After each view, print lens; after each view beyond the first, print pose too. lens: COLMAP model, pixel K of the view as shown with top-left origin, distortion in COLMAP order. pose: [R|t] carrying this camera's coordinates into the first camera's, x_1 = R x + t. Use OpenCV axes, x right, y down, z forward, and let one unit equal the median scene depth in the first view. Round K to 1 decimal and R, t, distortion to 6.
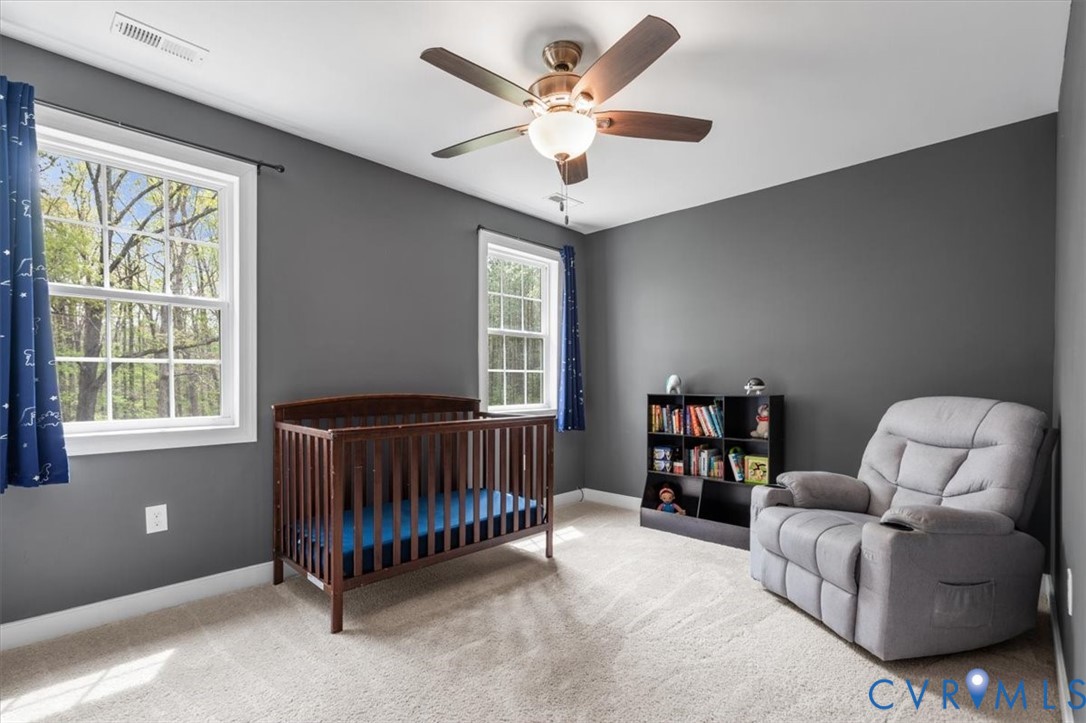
lens RADIAL K [[488.6, 0, 547.2], [0, 488.6, 374.5], [0, 0, 1]] dist [0.001408, 0.000378]
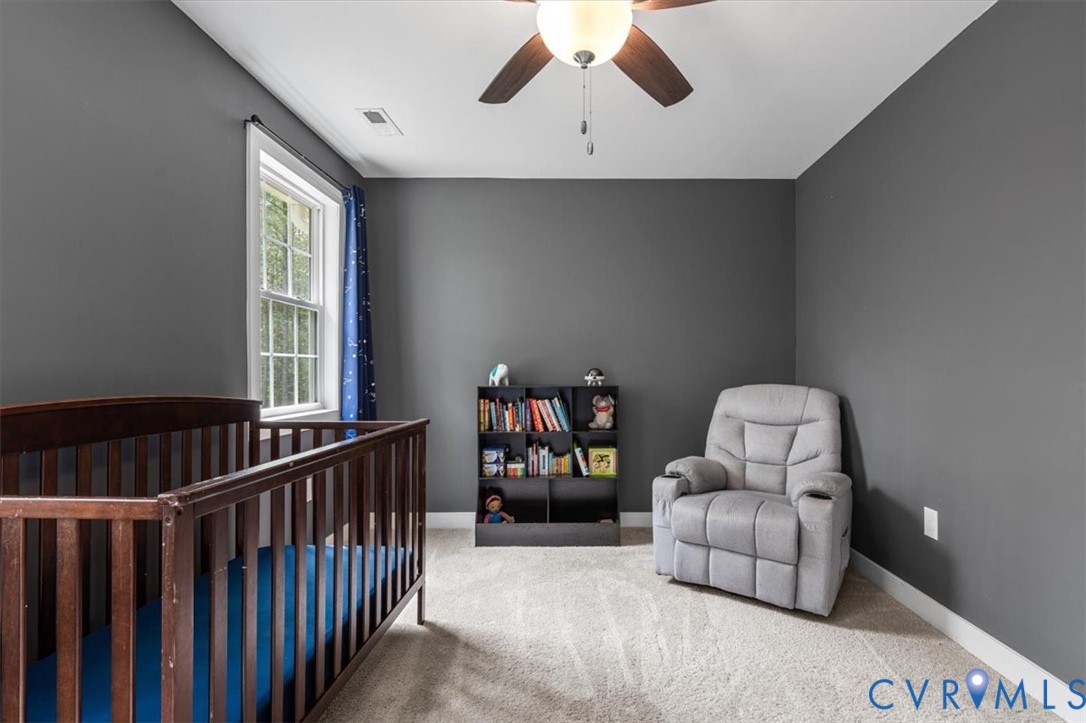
lens RADIAL K [[499.5, 0, 543.0], [0, 499.5, 361.5], [0, 0, 1]] dist [0.001111, 0.000804]
pose [[0.729949, 0.015952, 0.683315, -0.330752], [-0.012198, 0.999872, -0.010311, 0.004781], [-0.683393, -0.000808, 0.730051, 0.328638]]
